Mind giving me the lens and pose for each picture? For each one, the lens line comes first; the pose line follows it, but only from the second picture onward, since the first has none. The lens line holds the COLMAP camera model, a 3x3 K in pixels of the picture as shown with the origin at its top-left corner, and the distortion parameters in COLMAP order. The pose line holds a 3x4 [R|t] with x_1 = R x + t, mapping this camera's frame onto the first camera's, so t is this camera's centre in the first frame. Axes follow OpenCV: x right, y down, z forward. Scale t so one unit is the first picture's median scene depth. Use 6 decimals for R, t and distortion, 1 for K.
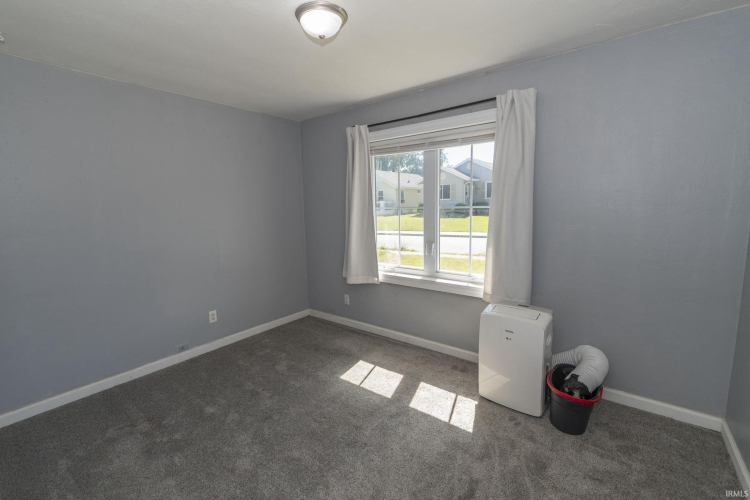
lens RADIAL K [[330.3, 0, 365.1], [0, 330.3, 245.9], [0, 0, 1]] dist [-0.000301, -0.000390]
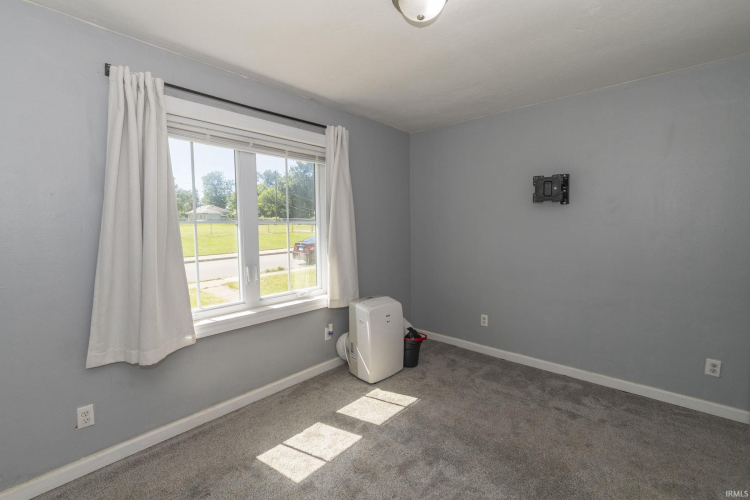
lens RADIAL K [[330.3, 0, 365.1], [0, 330.3, 245.9], [0, 0, 1]] dist [-0.000301, -0.000390]
pose [[0.066124, -0.033378, 0.997253, -0.634476], [0.137103, 0.990265, 0.024053, -0.041695], [-0.988347, 0.135136, 0.070056, 0.715770]]
